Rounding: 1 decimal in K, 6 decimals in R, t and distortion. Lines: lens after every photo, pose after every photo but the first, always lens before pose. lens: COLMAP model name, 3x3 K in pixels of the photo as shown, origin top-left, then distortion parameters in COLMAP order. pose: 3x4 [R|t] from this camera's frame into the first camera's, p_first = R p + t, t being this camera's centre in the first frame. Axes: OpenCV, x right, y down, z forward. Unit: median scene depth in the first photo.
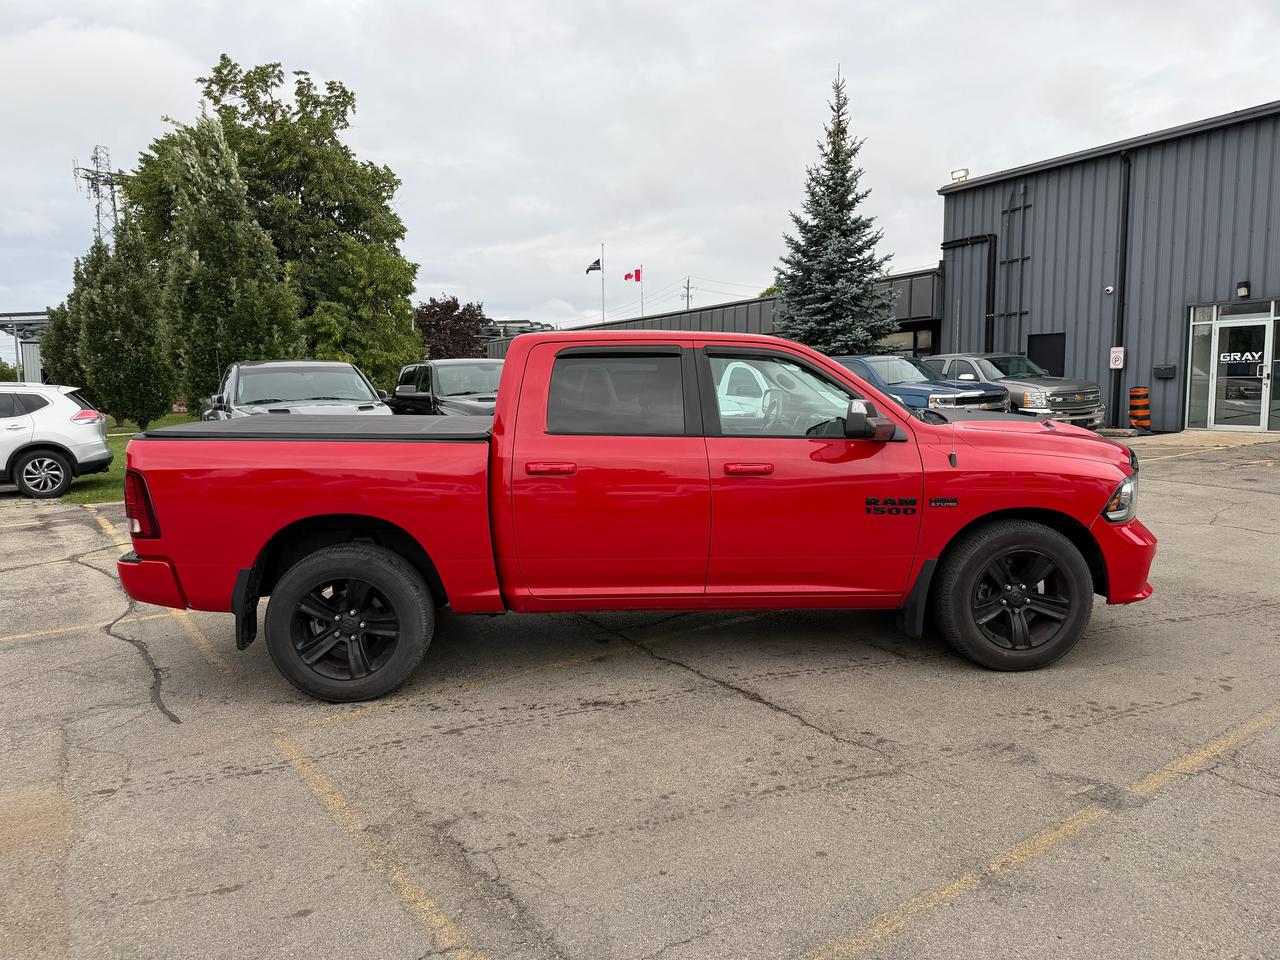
lens RADIAL K [[887.5, 0, 640.0], [0, 887.5, 485.3], [0, 0, 1]] dist [0.063863, -0.101005]
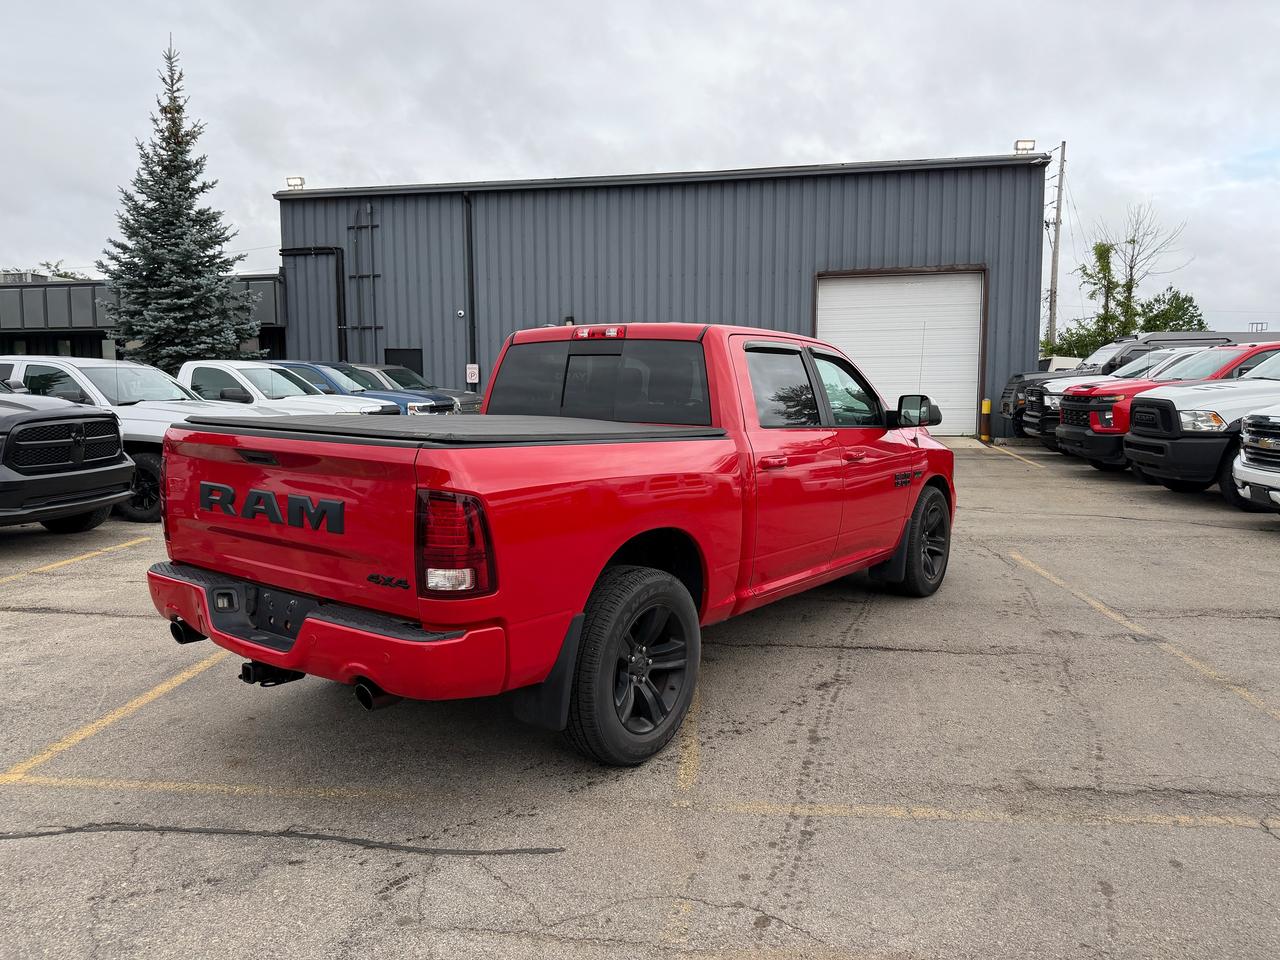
lens RADIAL K [[887.5, 0, 640.0], [0, 887.5, 485.3], [0, 0, 1]] dist [0.063863, -0.101005]
pose [[0.638996, -0.065785, 0.766391, -0.194178], [0.077614, 0.996766, 0.020847, -0.005162], [-0.765284, 0.046161, 0.642035, 0.097310]]
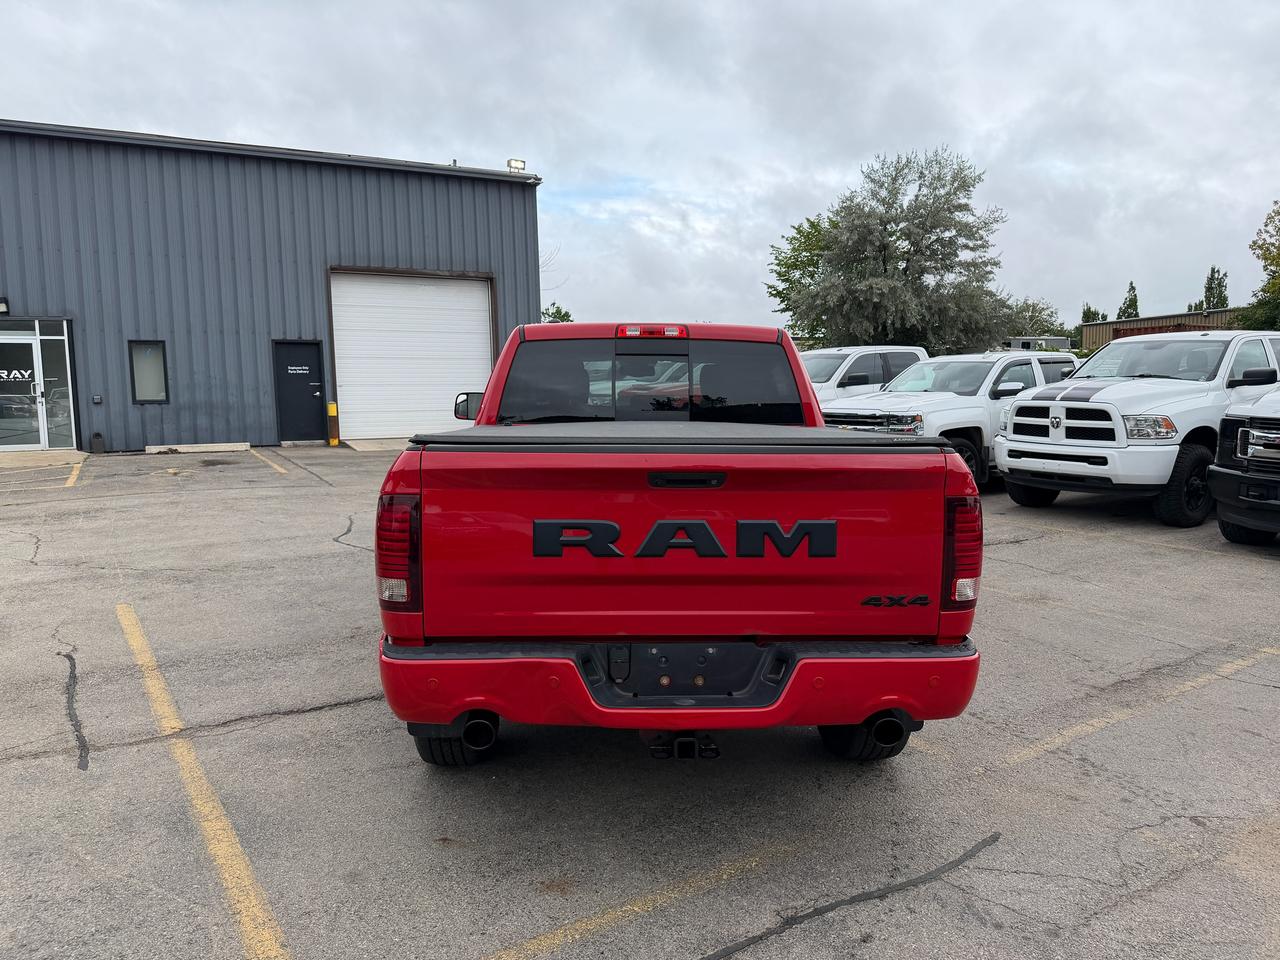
lens RADIAL K [[893.7, 0, 648.2], [0, 893.7, 507.2], [0, 0, 1]] dist [-0.000746, -0.003760]
pose [[0.014477, -0.113100, 0.993478, -0.236007], [0.119343, 0.986675, 0.110586, -0.020872], [-0.992748, 0.116964, 0.027781, 0.241466]]
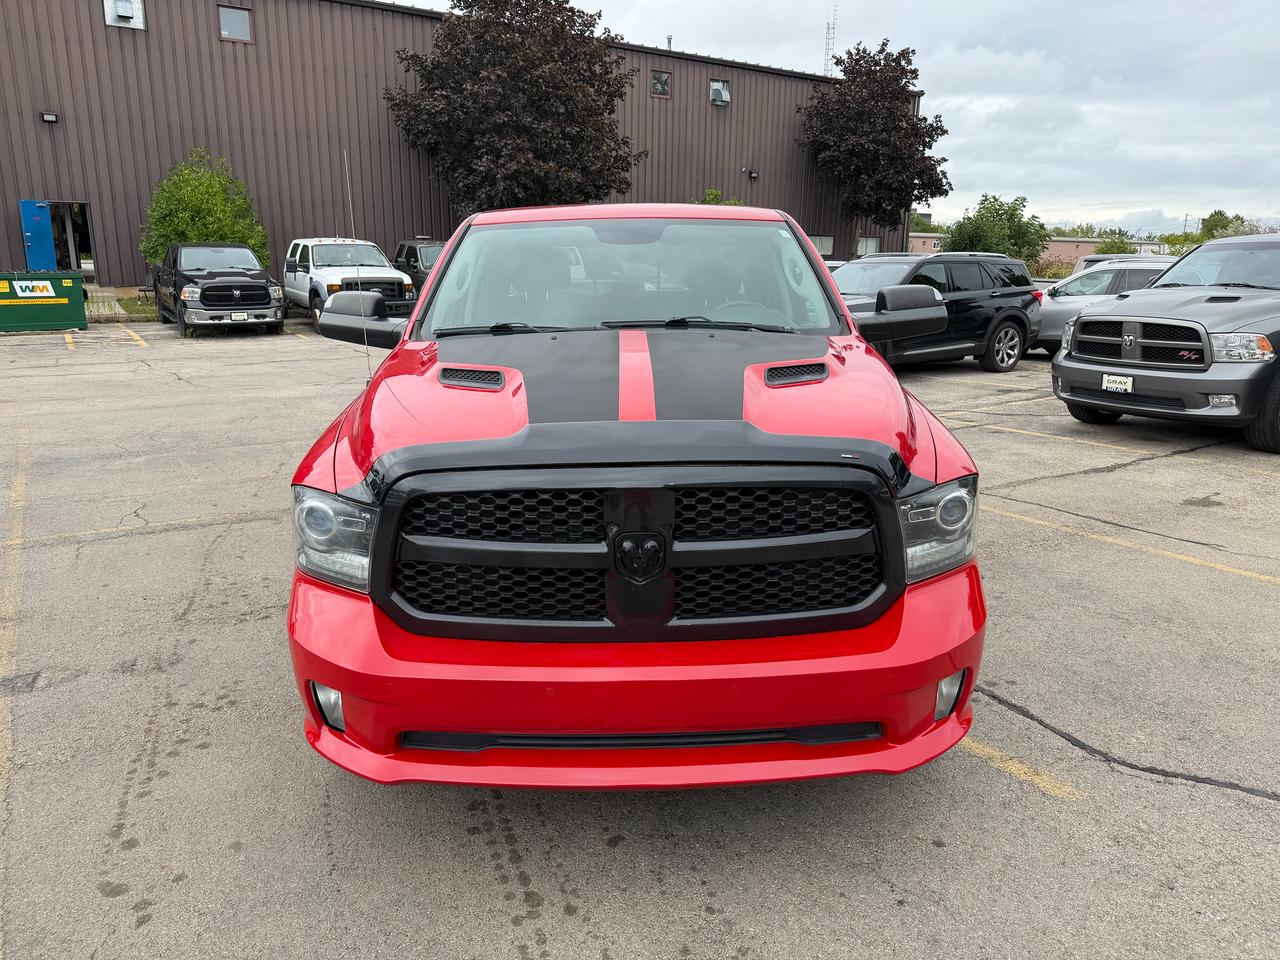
lens RADIAL K [[887.5, 0, 640.0], [0, 887.5, 485.3], [0, 0, 1]] dist [0.063863, -0.101005]
pose [[-0.028819, 0.252525, -0.967161, 0.216376], [-0.118132, 0.959922, 0.254155, -0.032821], [0.992580, 0.121577, 0.002168, 0.253500]]
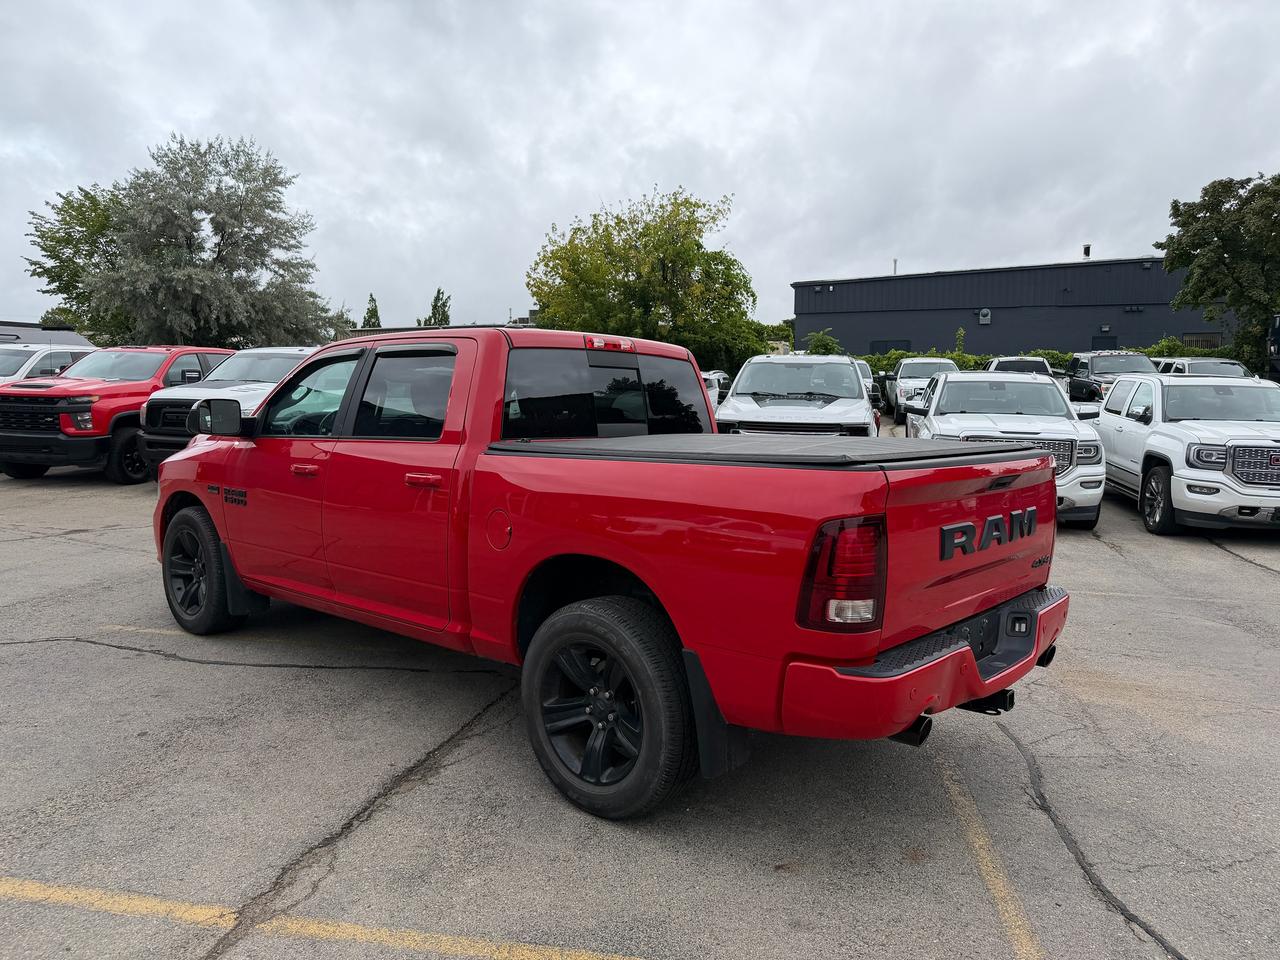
lens RADIAL K [[896.6, 0, 654.2], [0, 896.6, 482.5], [0, 0, 1]] dist [0.064697, -0.119586]
pose [[-0.717398, -0.060245, 0.694054, -0.182021], [0.077687, 0.983122, 0.165637, -0.038683], [-0.692318, 0.172746, -0.700610, 0.379276]]
